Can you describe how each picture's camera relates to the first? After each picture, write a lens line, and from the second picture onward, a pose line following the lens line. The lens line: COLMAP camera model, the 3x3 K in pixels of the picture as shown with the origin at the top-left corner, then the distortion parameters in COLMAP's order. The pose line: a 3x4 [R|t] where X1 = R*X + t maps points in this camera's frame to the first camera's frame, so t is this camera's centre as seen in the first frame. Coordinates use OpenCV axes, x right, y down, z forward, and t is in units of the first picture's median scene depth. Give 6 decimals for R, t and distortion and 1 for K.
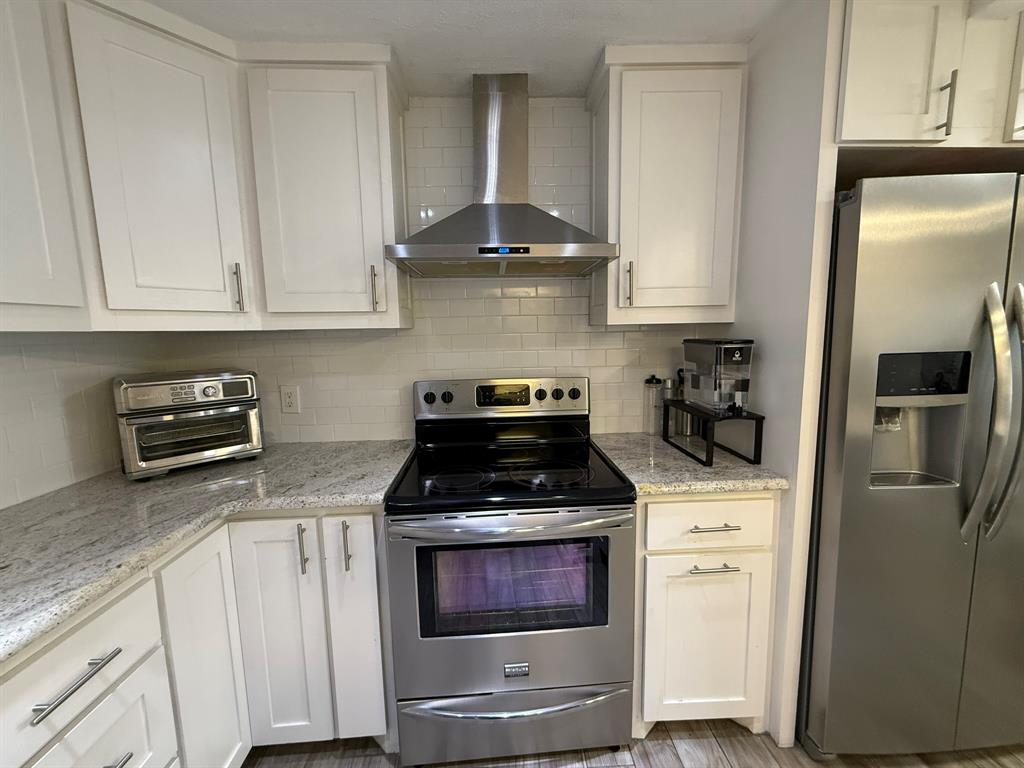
lens RADIAL K [[407.7, 0, 504.2], [0, 407.7, 384.9], [0, 0, 1]] dist [-0.000262, 0.000382]
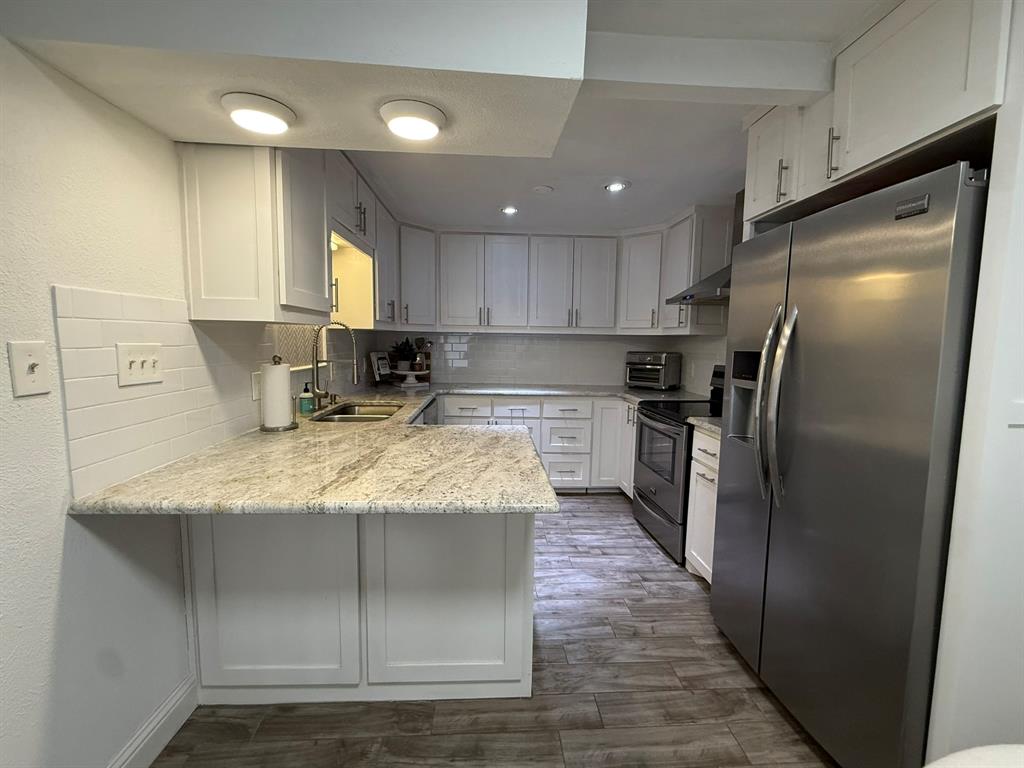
lens RADIAL K [[438.1, 0, 512.1], [0, 438.1, 385.6], [0, 0, 1]] dist [-0.000674, 0.000068]
pose [[0.020999, 0.118873, -0.992687, 2.163574], [-0.143547, 0.982977, 0.114674, -0.013093], [0.989421, 0.140090, 0.037705, 0.081785]]
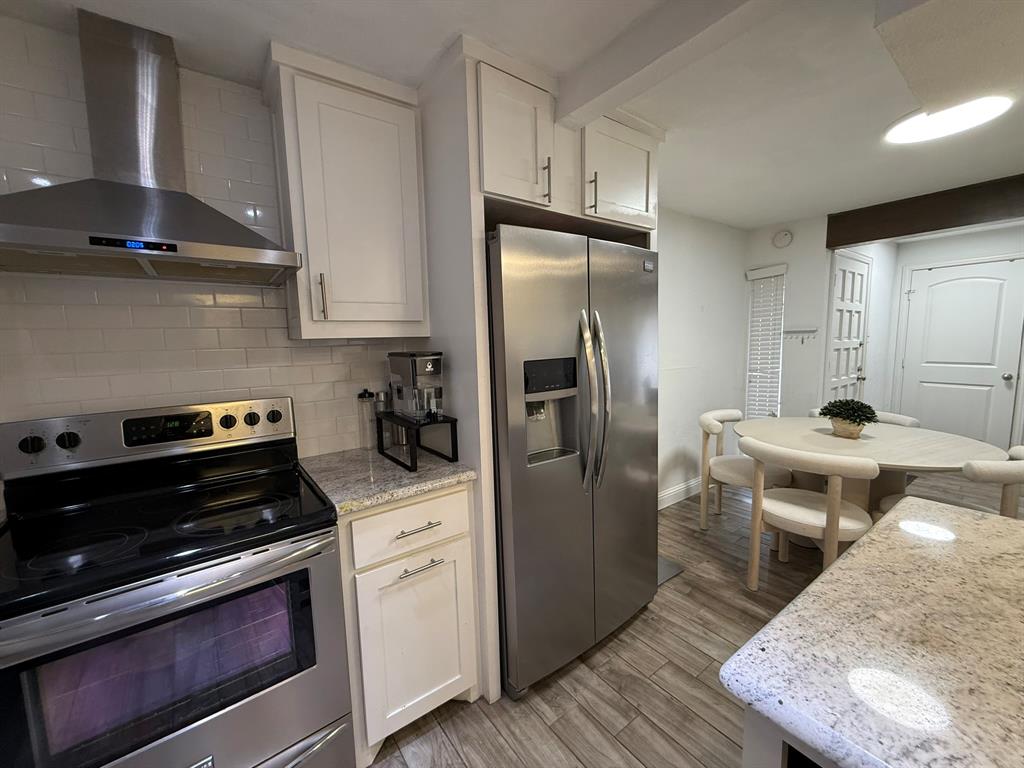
lens RADIAL K [[407.7, 0, 504.7], [0, 407.7, 384.5], [0, 0, 1]] dist [-0.000262, 0.000382]
pose [[0.830204, -0.062721, 0.553920, 0.127777], [0.081260, 0.996653, -0.008938, 0.002805], [-0.551506, 0.052432, 0.832522, -0.028890]]
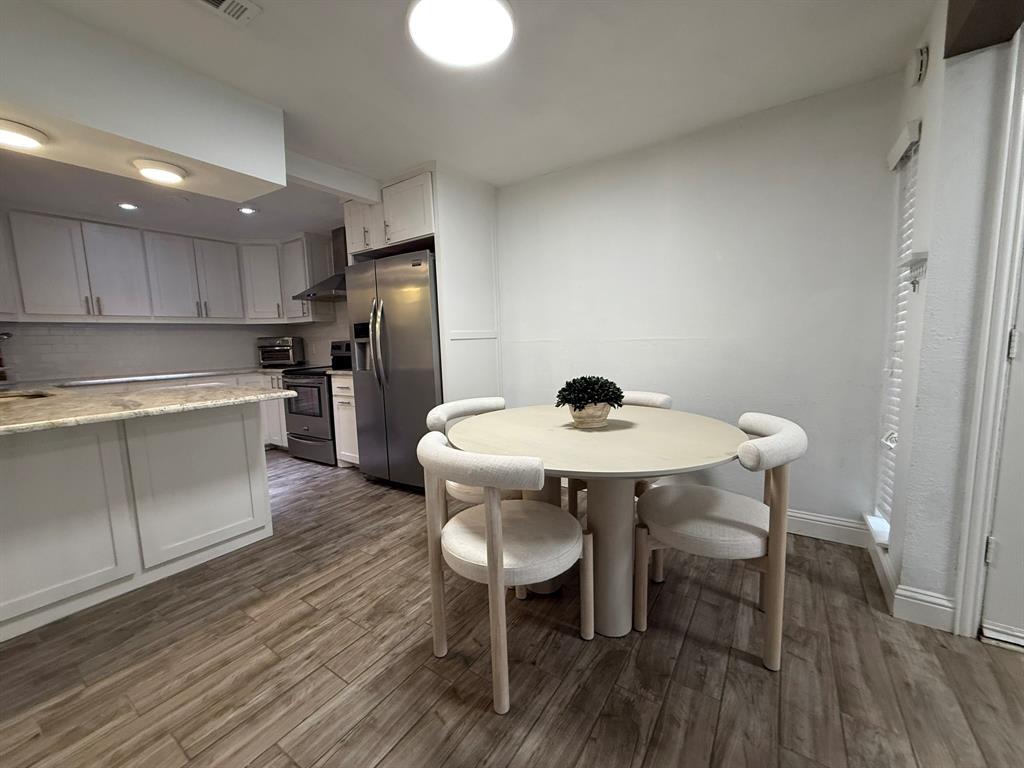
lens RADIAL K [[407.7, 0, 510.1], [0, 407.7, 382.1], [0, 0, 1]] dist [-0.000262, 0.000382]
pose [[0.803082, 0.056549, -0.593179, 2.989125], [-0.060367, 0.998086, 0.013420, 0.195161], [0.592803, 0.025031, 0.804959, -0.578446]]
